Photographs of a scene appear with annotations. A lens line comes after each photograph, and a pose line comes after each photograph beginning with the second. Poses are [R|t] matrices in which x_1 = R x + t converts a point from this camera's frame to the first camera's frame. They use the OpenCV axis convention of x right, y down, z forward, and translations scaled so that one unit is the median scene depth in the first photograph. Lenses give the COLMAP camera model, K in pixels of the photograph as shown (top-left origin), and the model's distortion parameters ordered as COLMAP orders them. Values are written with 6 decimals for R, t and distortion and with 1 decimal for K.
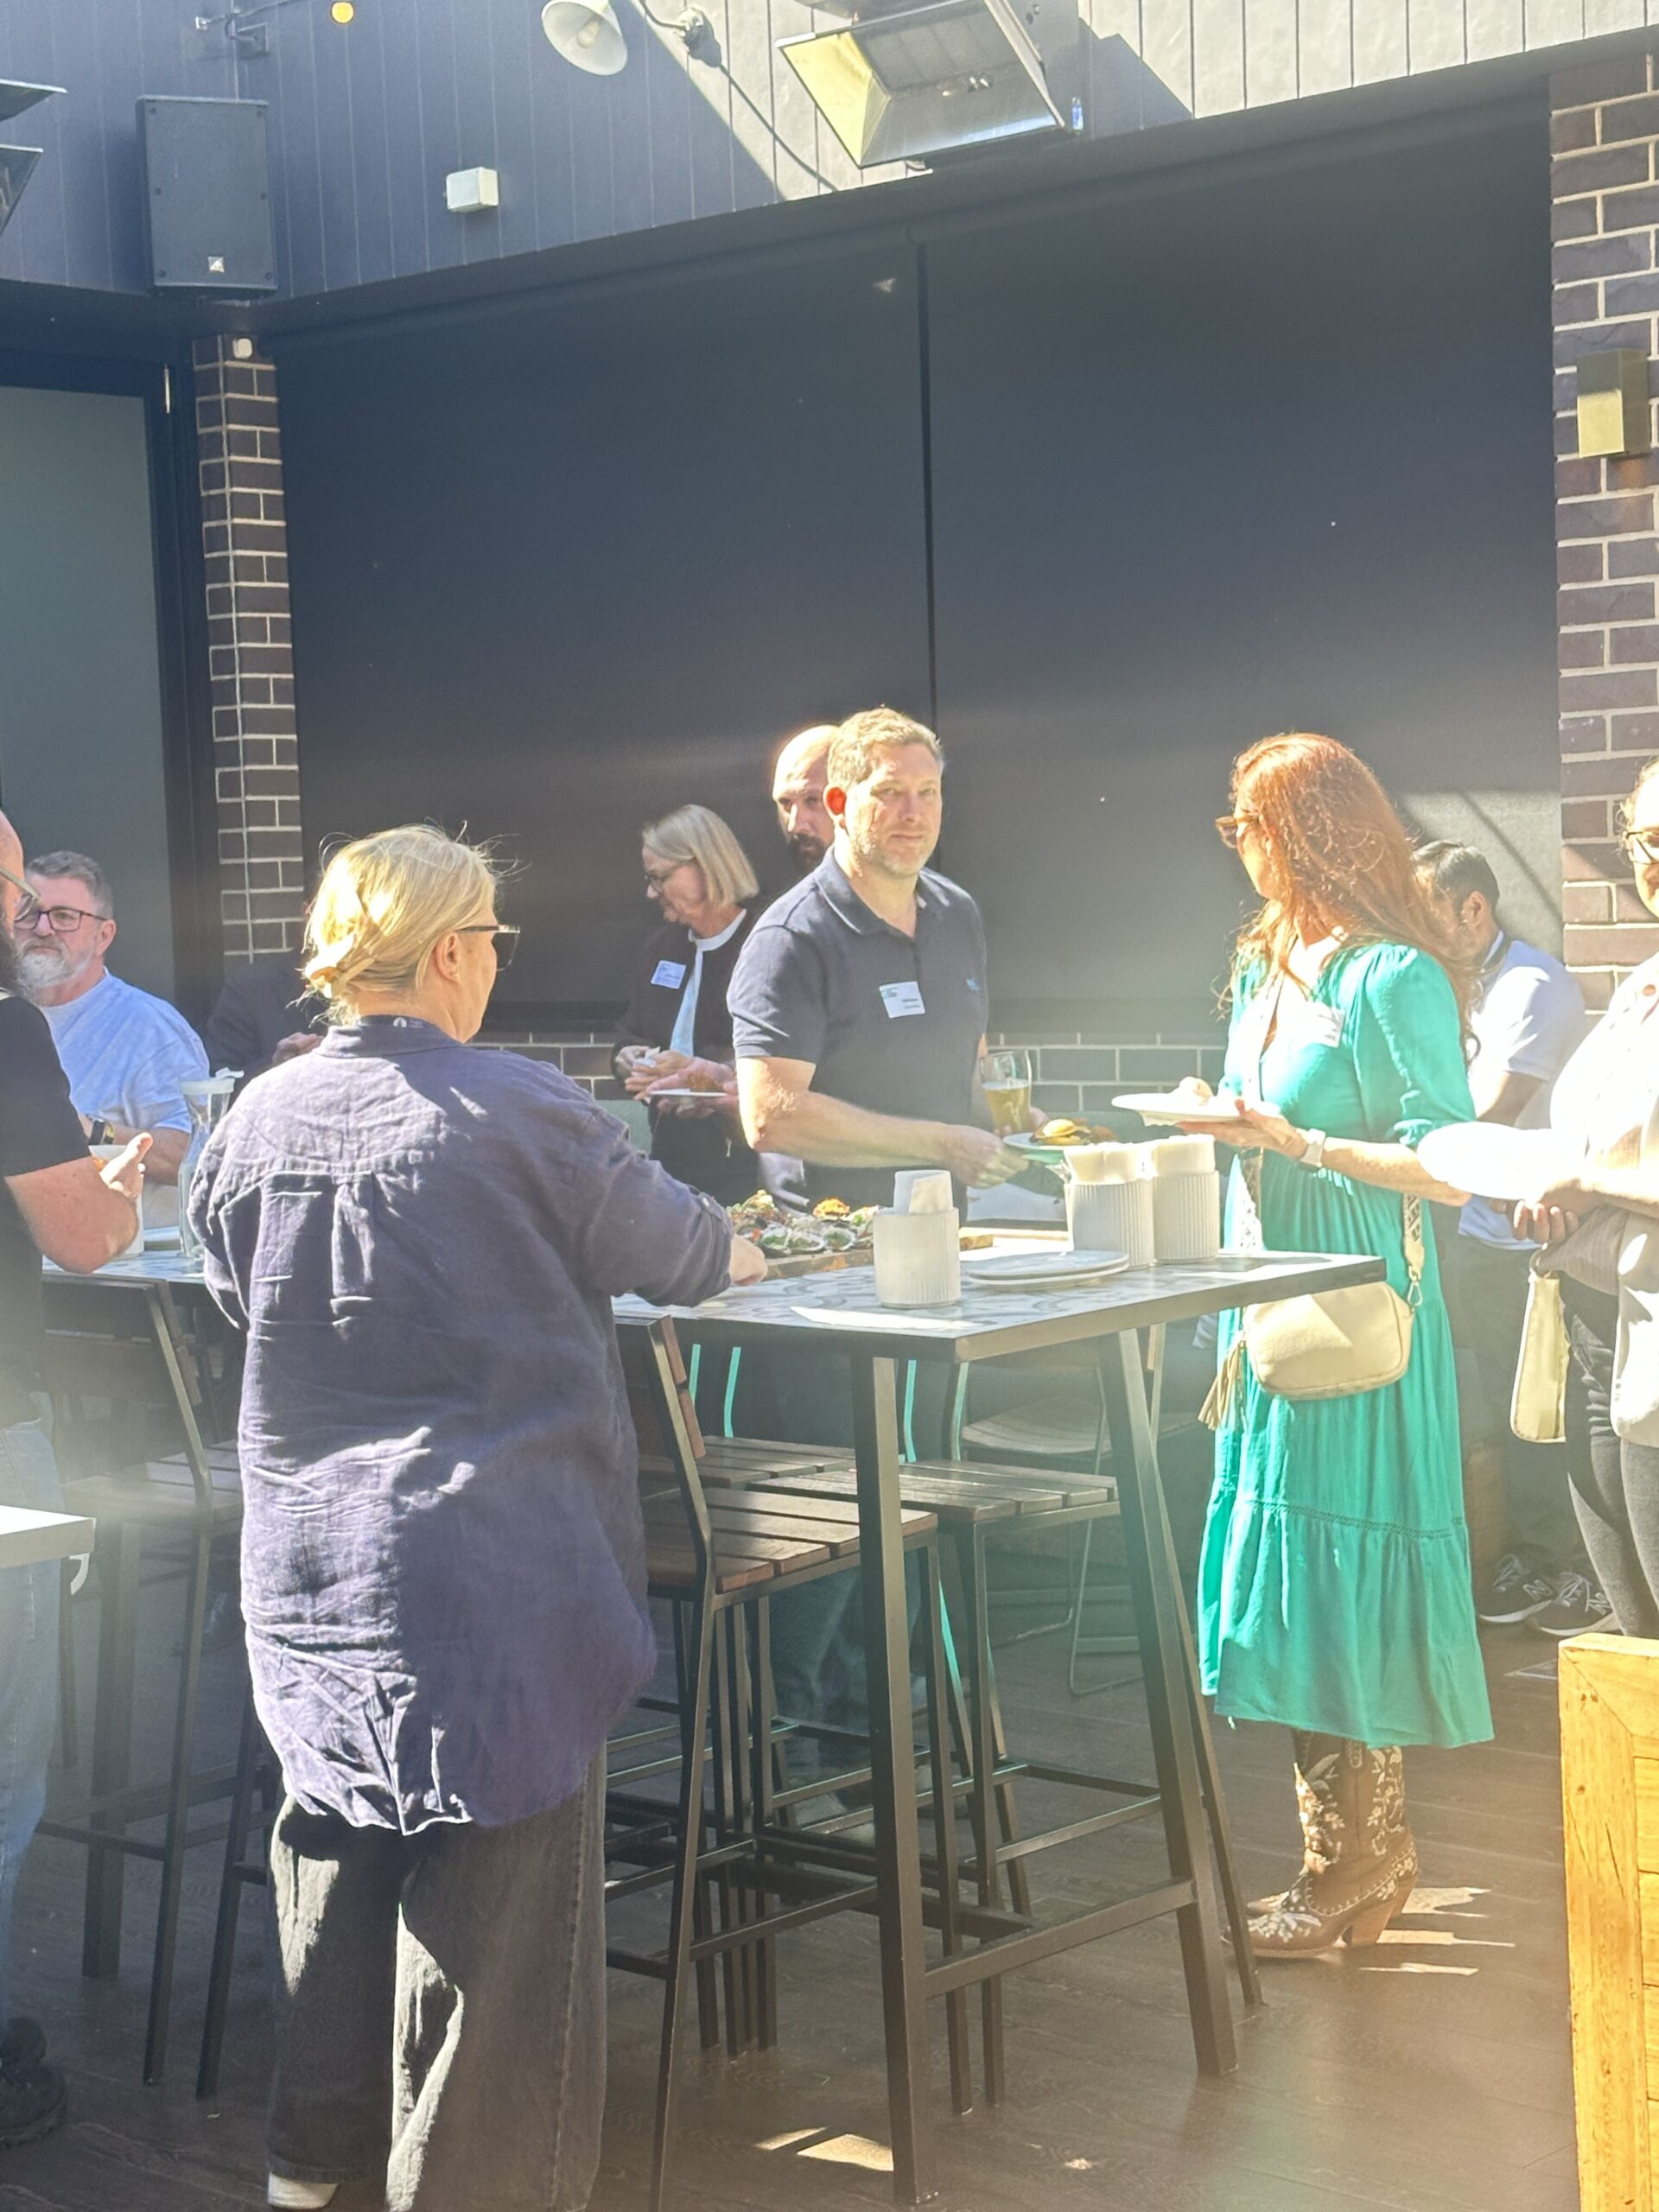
lens RADIAL K [[3927.0, 0, 831.3], [0, 3927.0, 1075.2], [0, 0, 1]] dist [0.146100, -0.083453]
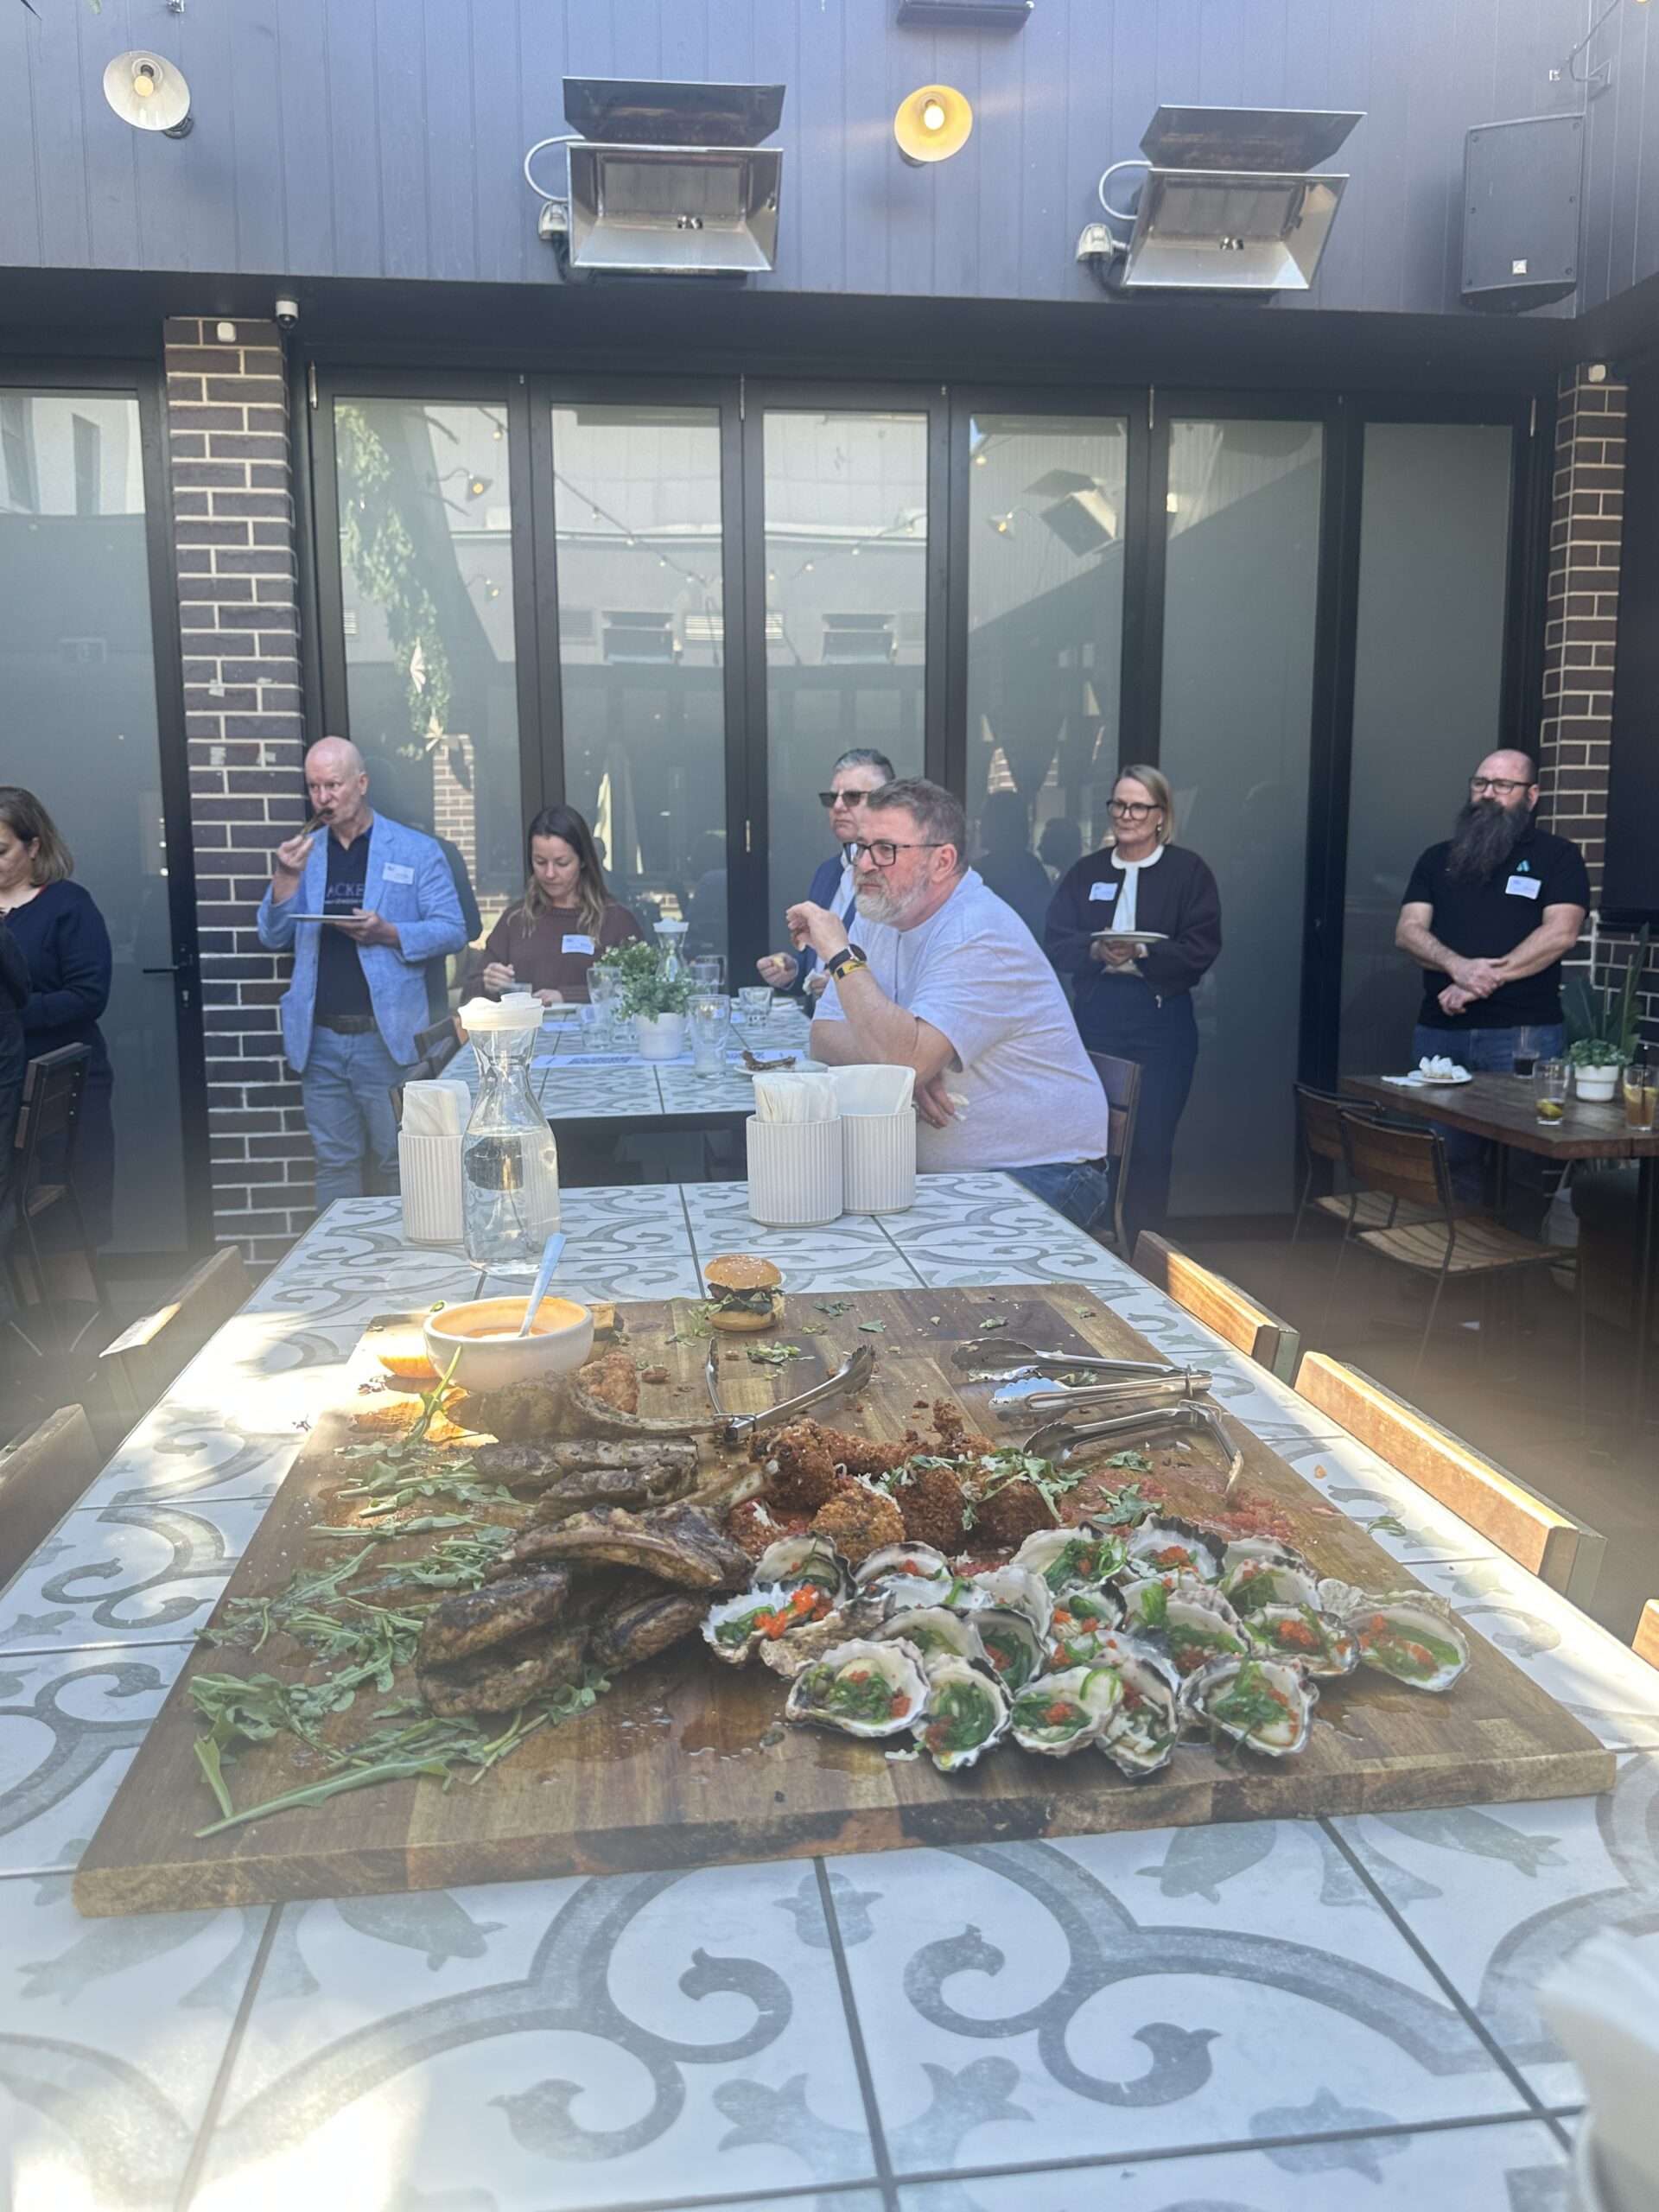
lens RADIAL K [[1723.1, 0, 825.9], [0, 1723.1, 1111.8], [0, 0, 1]] dist [0.006208, -0.015196]
pose [[0.765675, 0.124370, -0.631090, 0.035306], [-0.052973, 0.989989, 0.130829, -0.012639], [0.641043, -0.066742, 0.764598, 0.416062]]
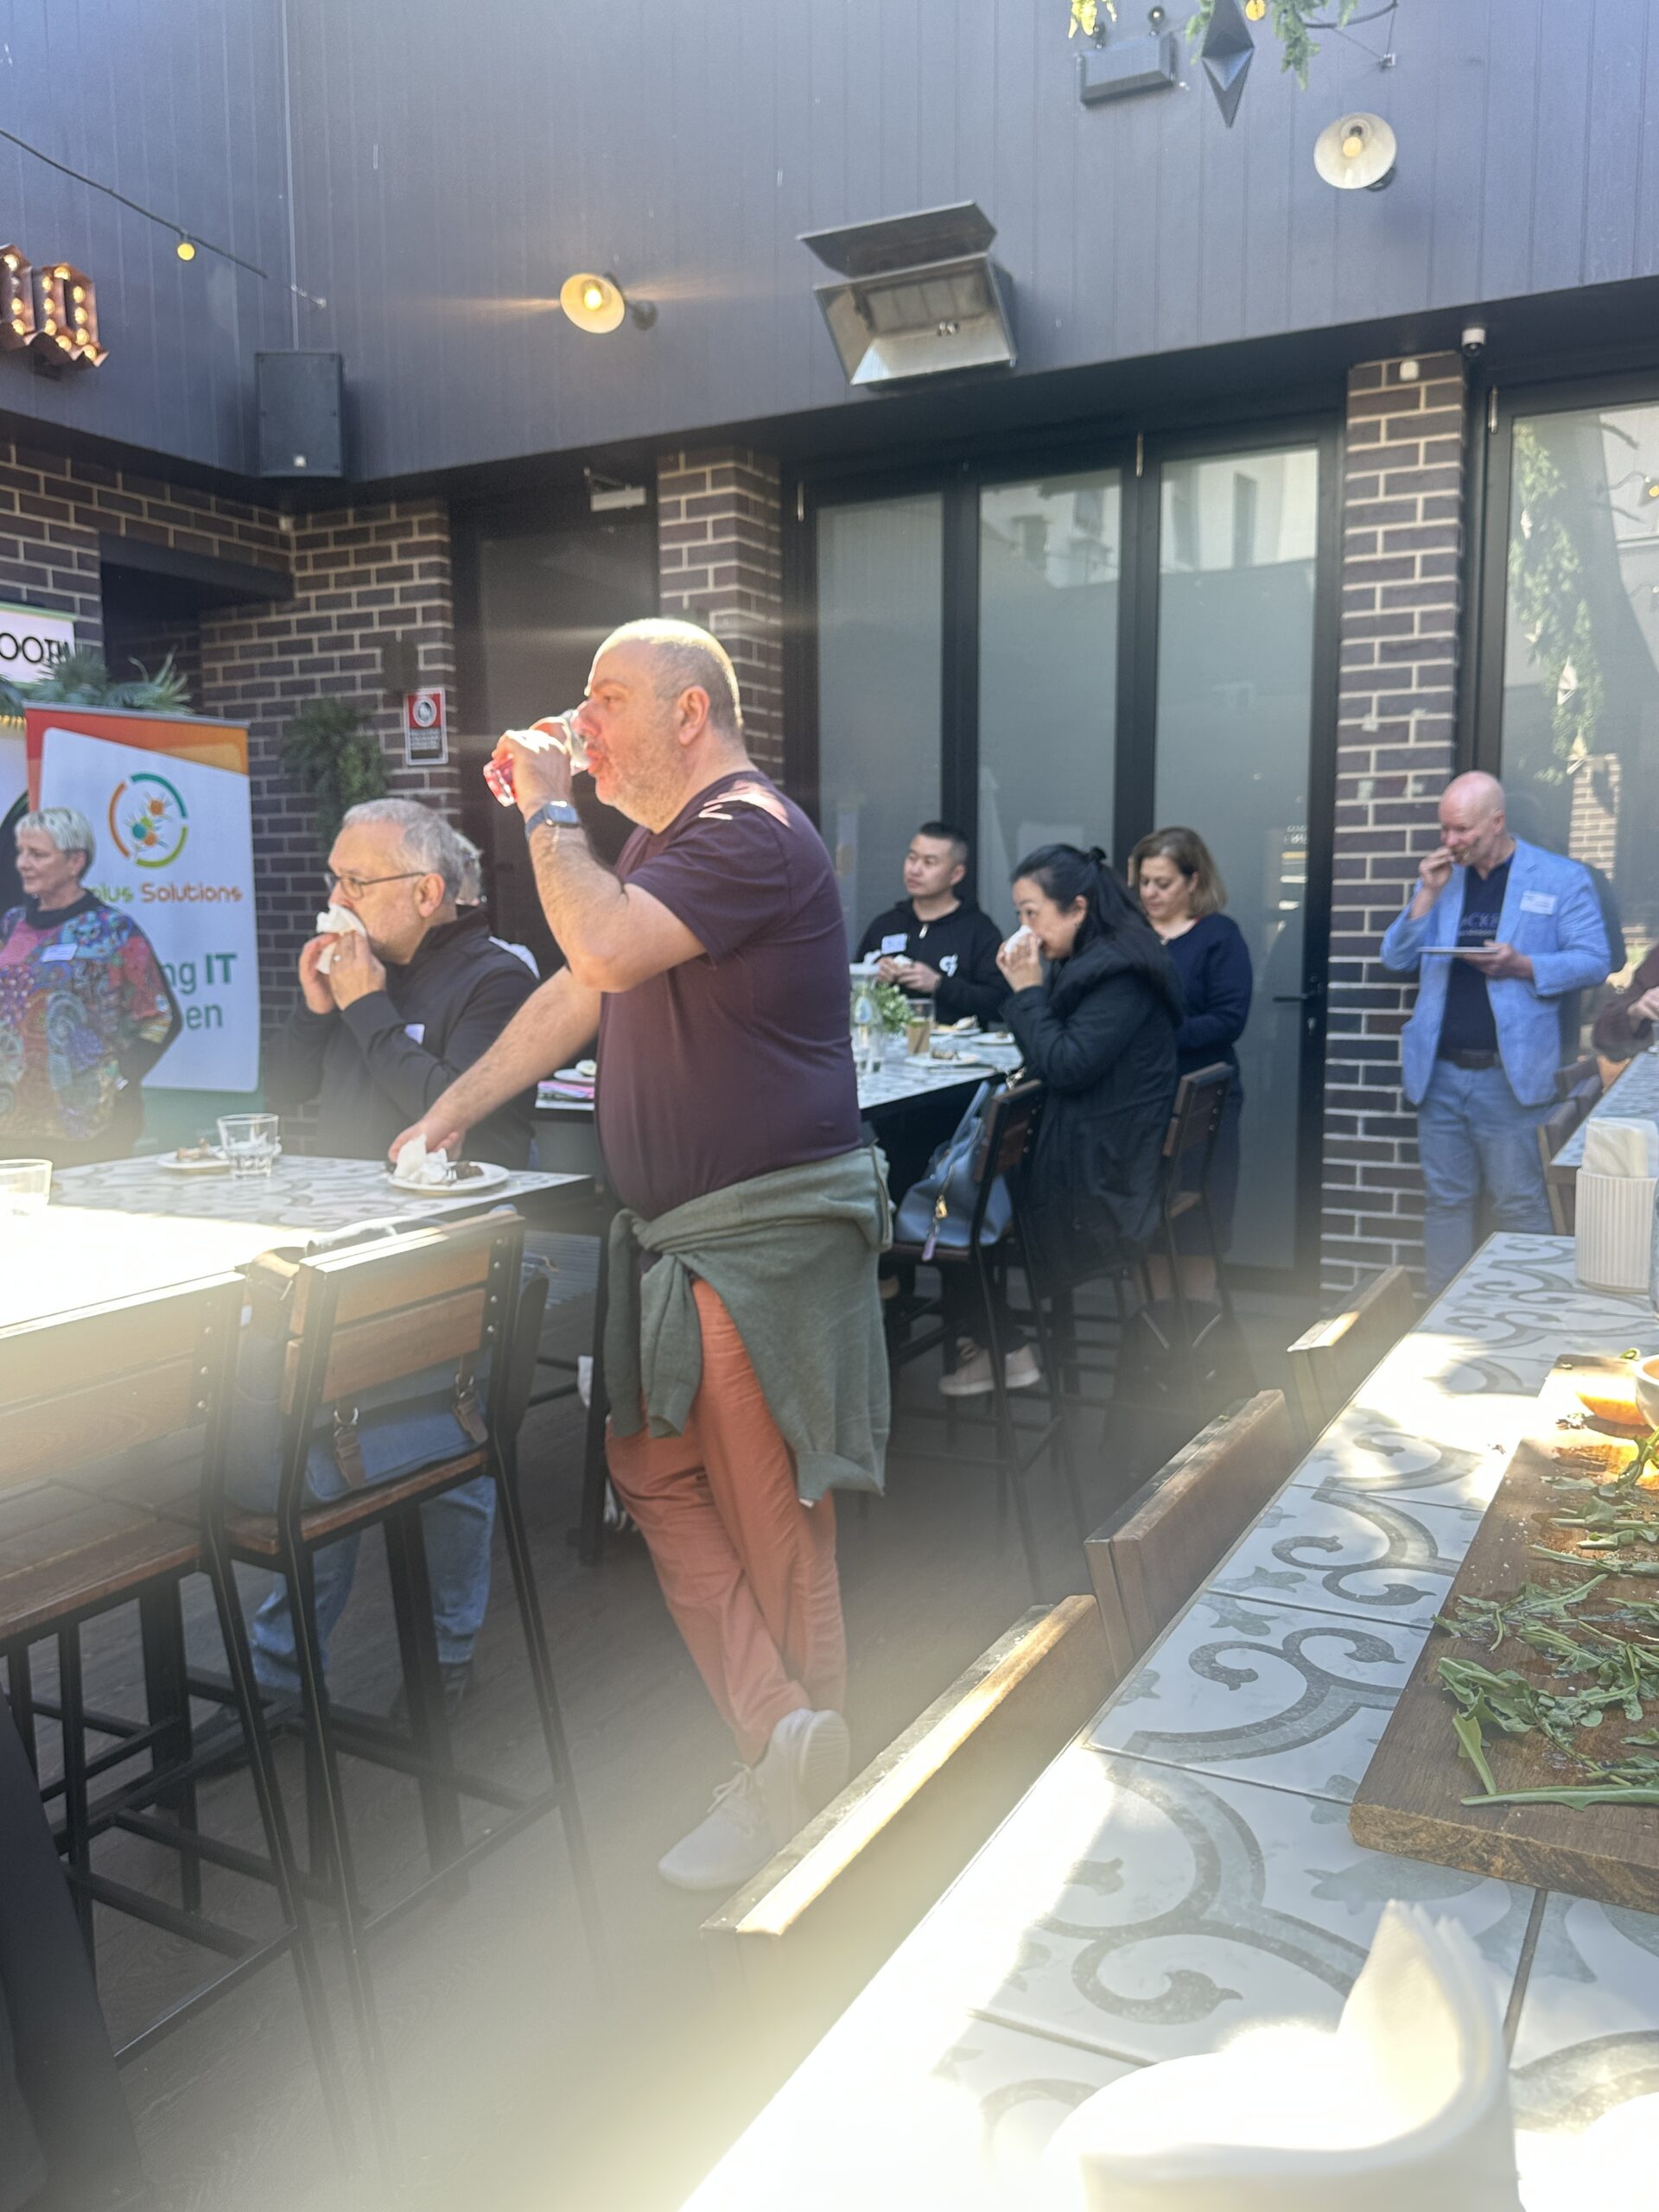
lens RADIAL K [[1737.4, 0, 839.7], [0, 1737.4, 1101.6], [0, 0, 1]] dist [0.028841, -0.035257]
pose [[0.259107, 0.146620, -0.954655, 0.035819], [-0.049864, 0.989123, 0.138380, -0.012300], [0.964561, 0.011748, 0.263599, 0.408155]]
